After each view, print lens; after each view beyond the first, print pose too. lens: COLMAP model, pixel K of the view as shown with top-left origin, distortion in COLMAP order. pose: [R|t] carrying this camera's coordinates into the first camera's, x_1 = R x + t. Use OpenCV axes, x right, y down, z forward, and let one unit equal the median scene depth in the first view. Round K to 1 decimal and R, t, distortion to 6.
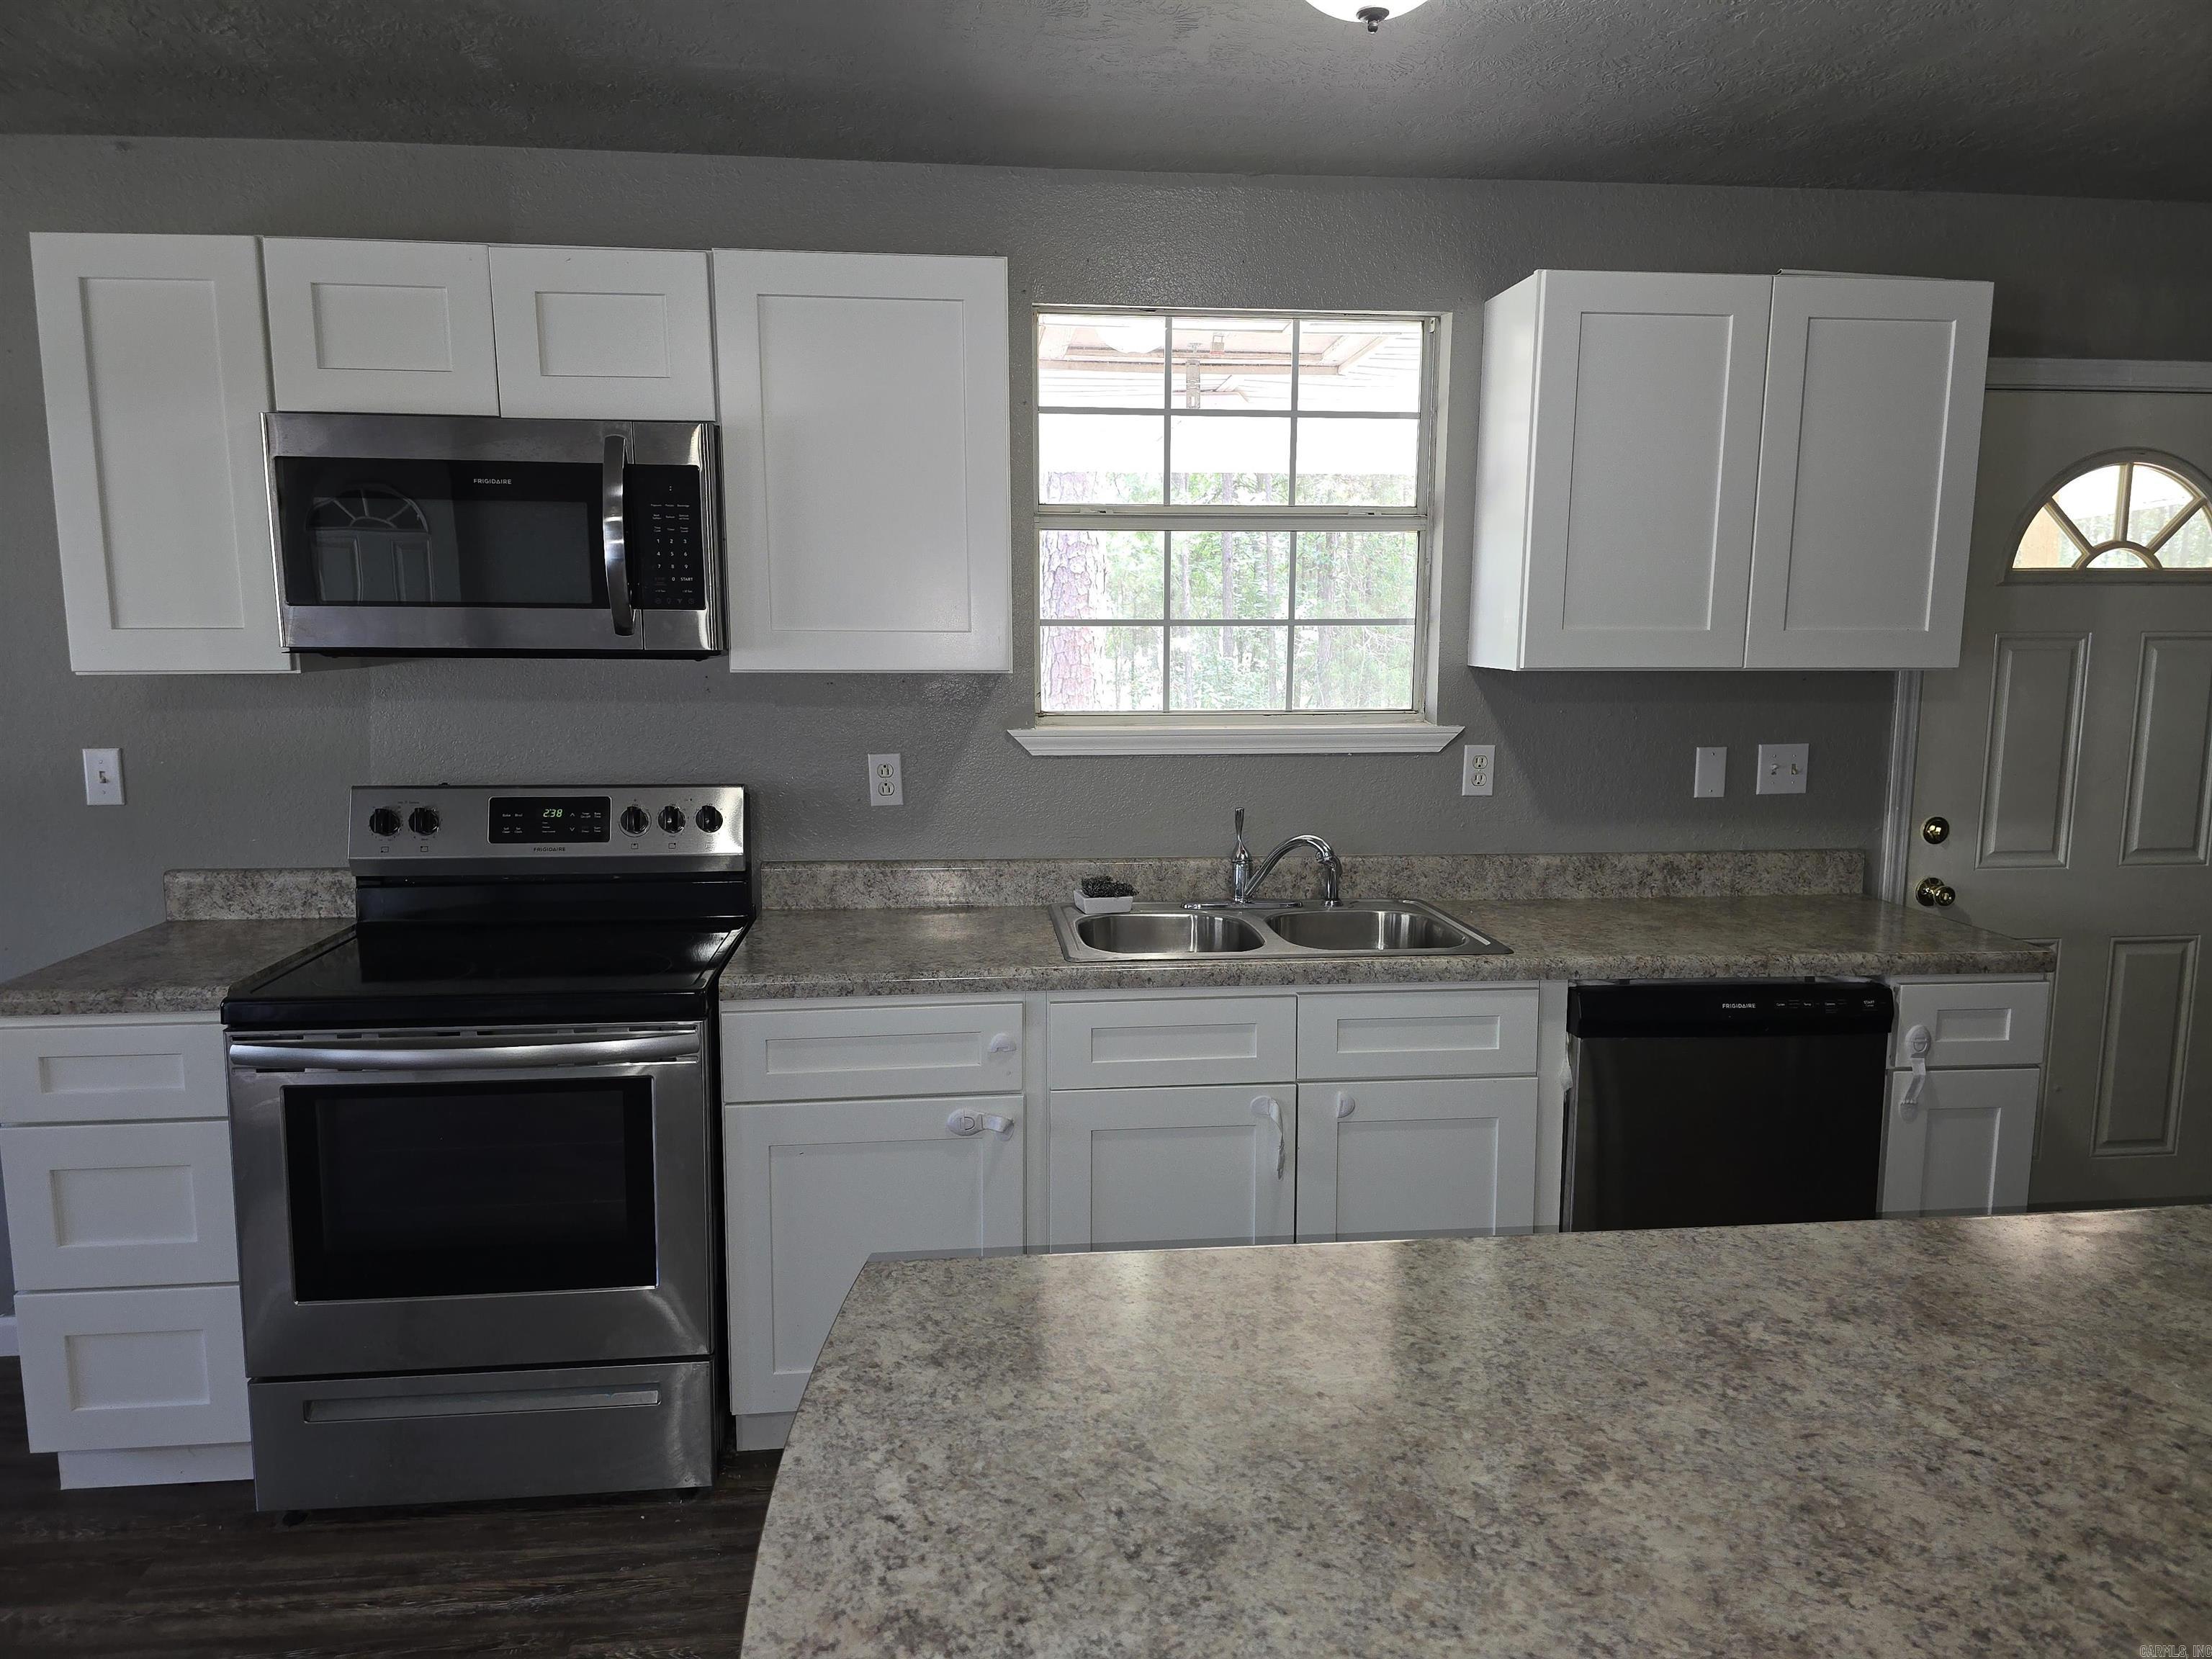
lens RADIAL K [[1485.6, 0, 1108.2], [0, 1485.6, 833.2], [0, 0, 1]] dist [0.068822, -0.061649]
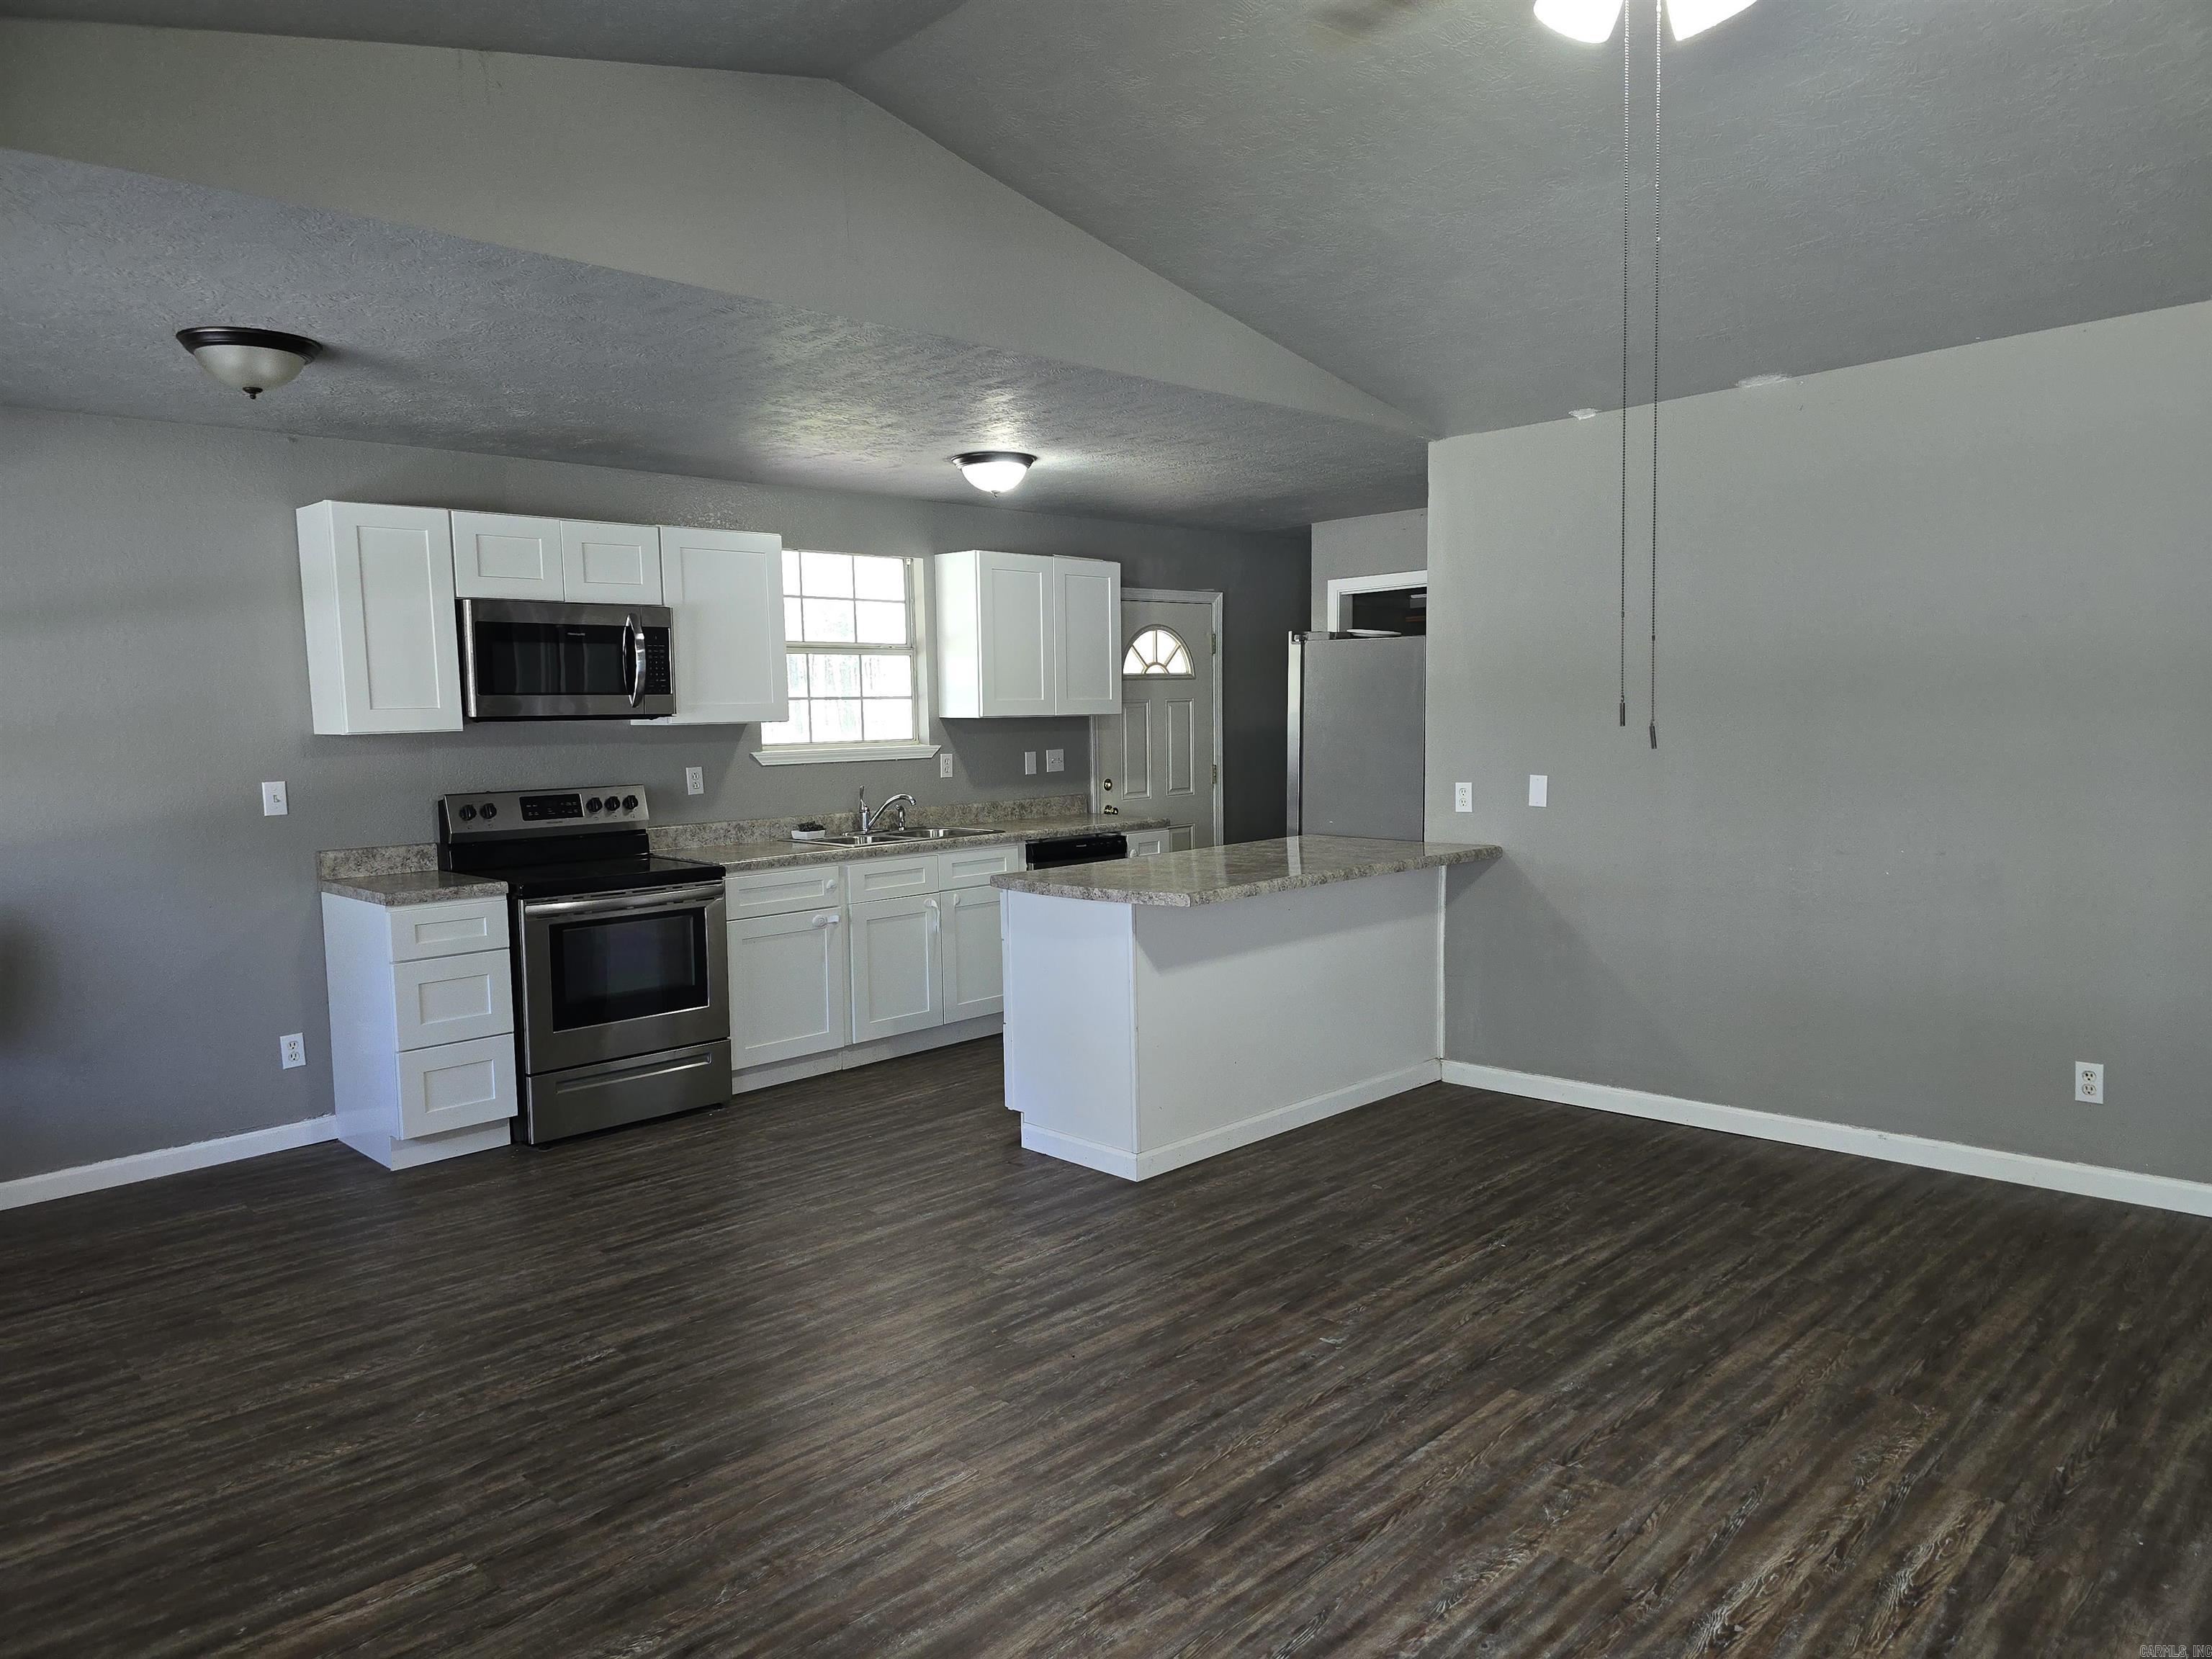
lens RADIAL K [[1485.6, 0, 1154.4], [0, 1485.6, 840.9], [0, 0, 1]] dist [0.068822, -0.061649]
pose [[0.765743, -0.075747, 0.638671, -1.045150], [0.107576, 0.994135, -0.011074, 0.141555], [-0.634086, 0.077186, 0.769400, -0.967341]]
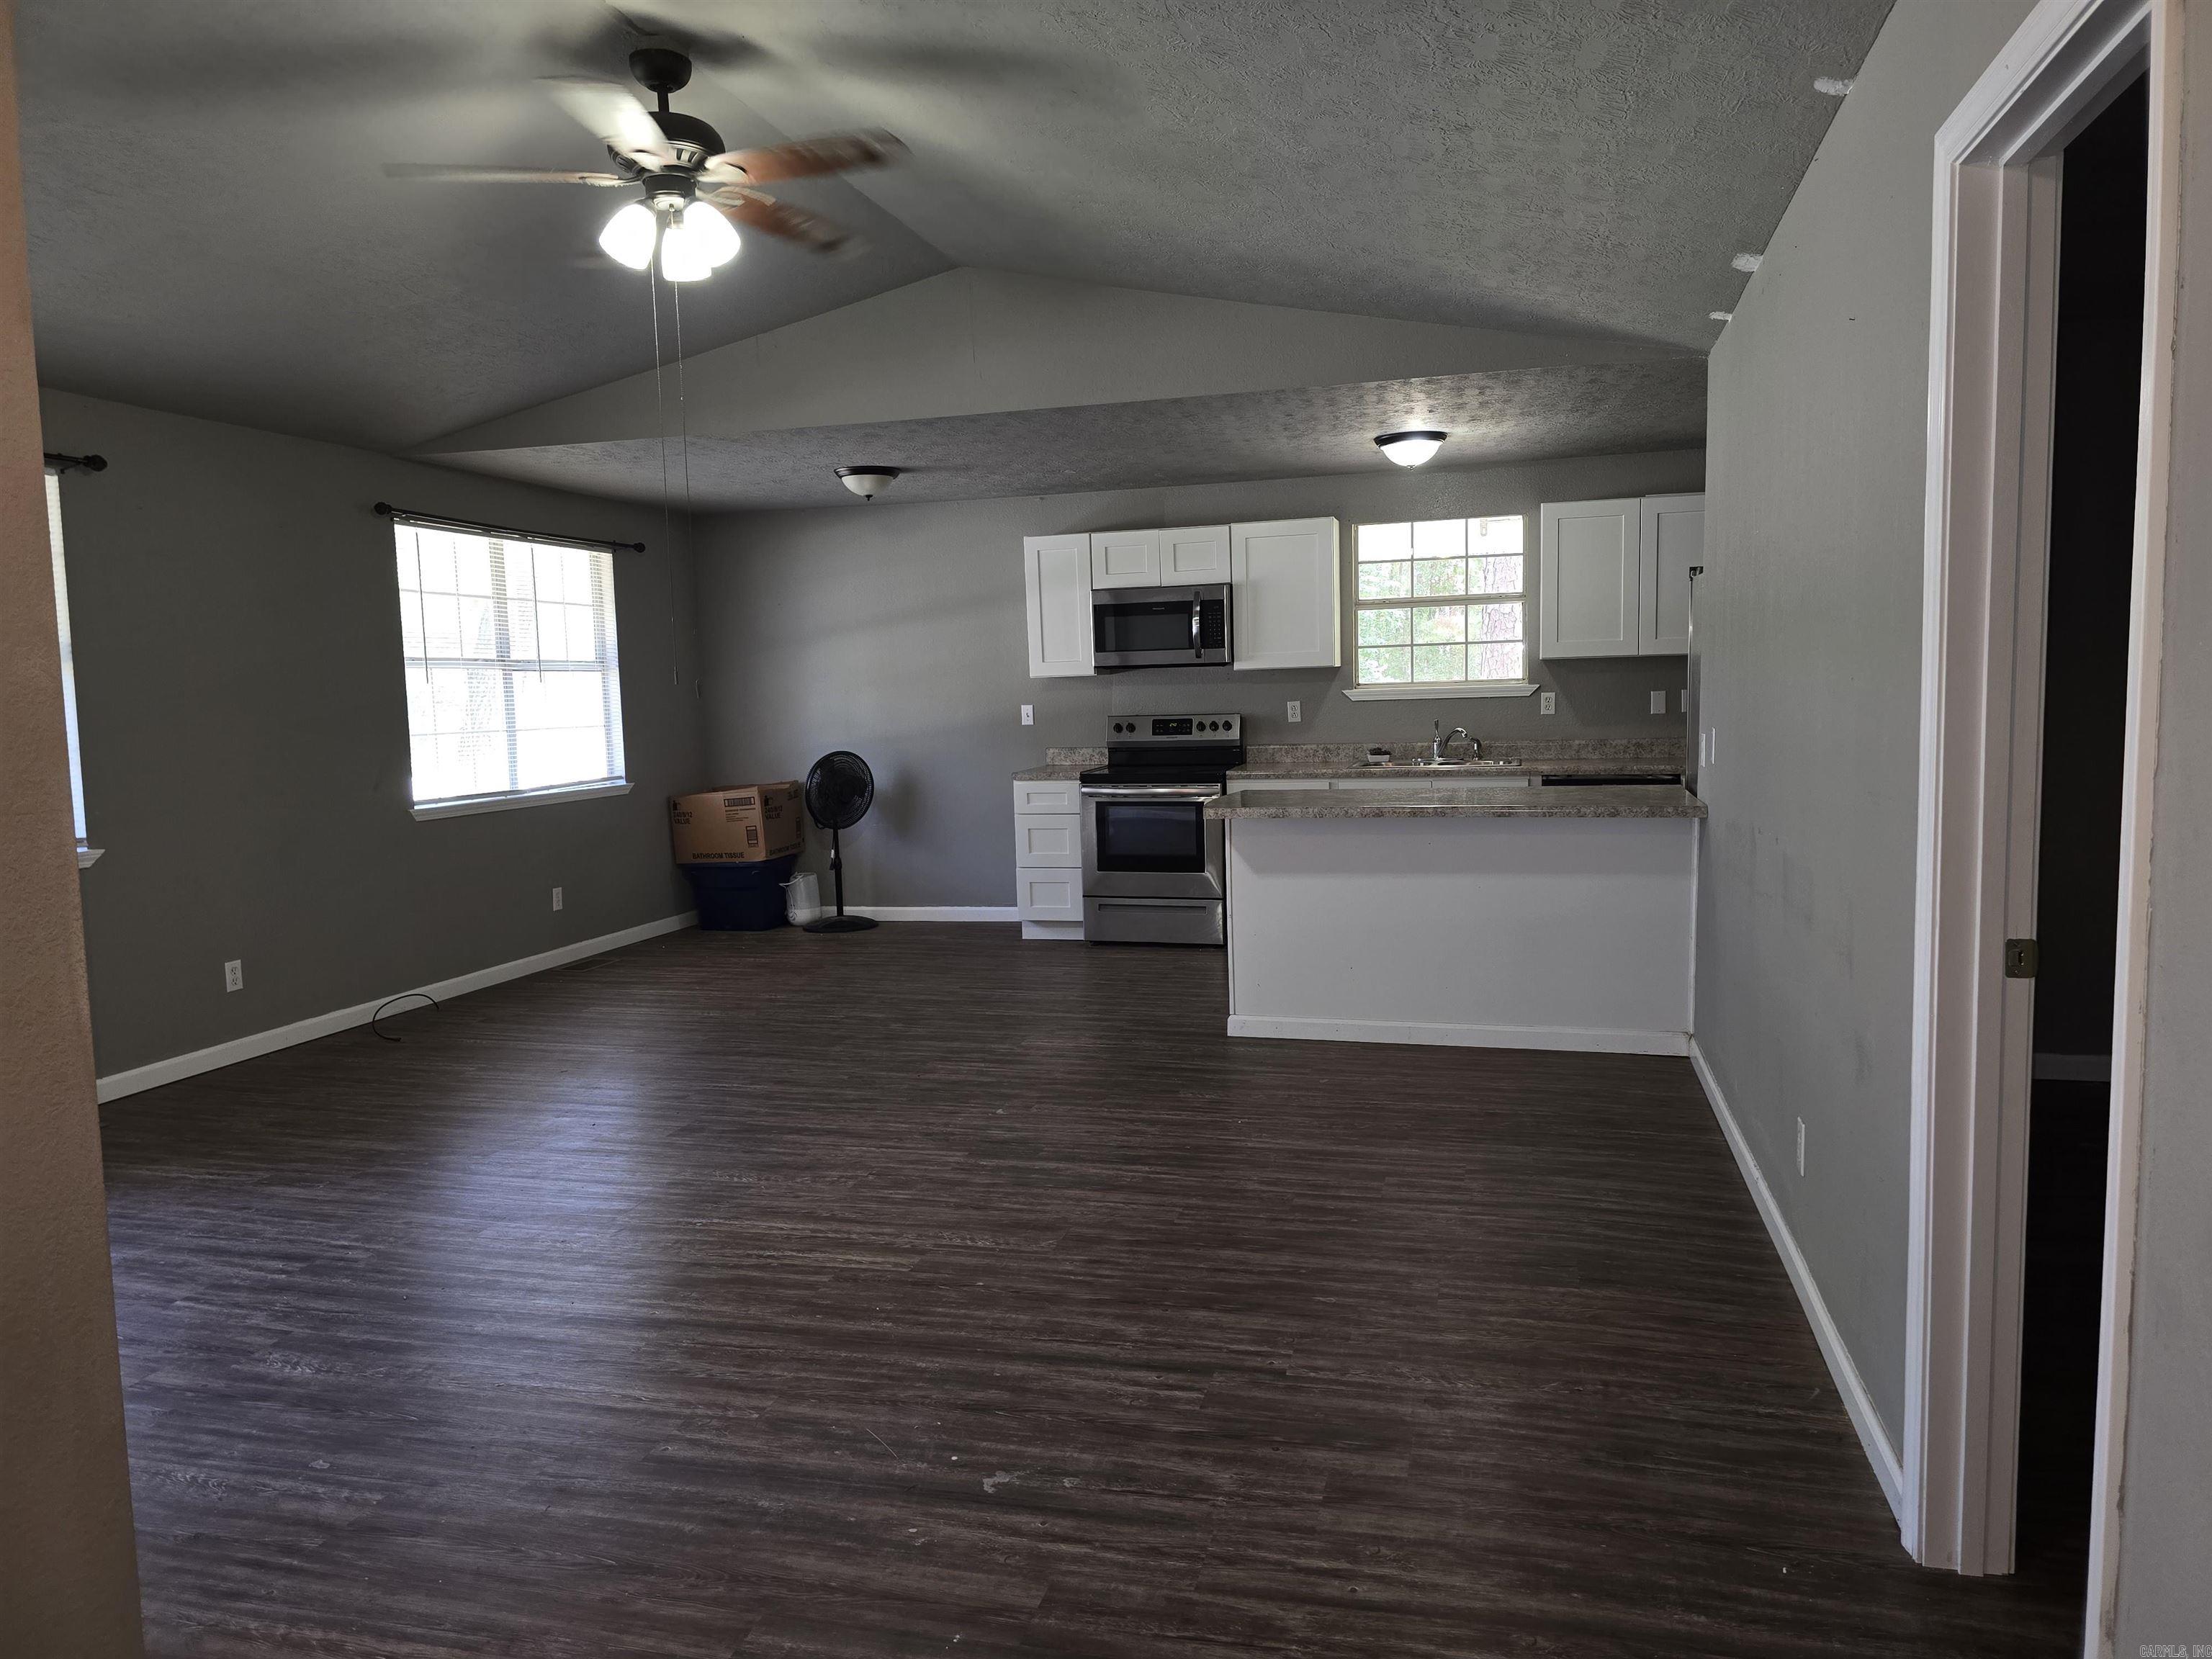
lens RADIAL K [[1485.6, 0, 1116.7], [0, 1485.6, 852.8], [0, 0, 1]] dist [0.068822, -0.061649]
pose [[0.931781, 0.011644, -0.362835, 0.548784], [-0.016183, 0.999824, -0.009471, 0.261021], [0.362661, 0.014697, 0.931805, -1.648530]]
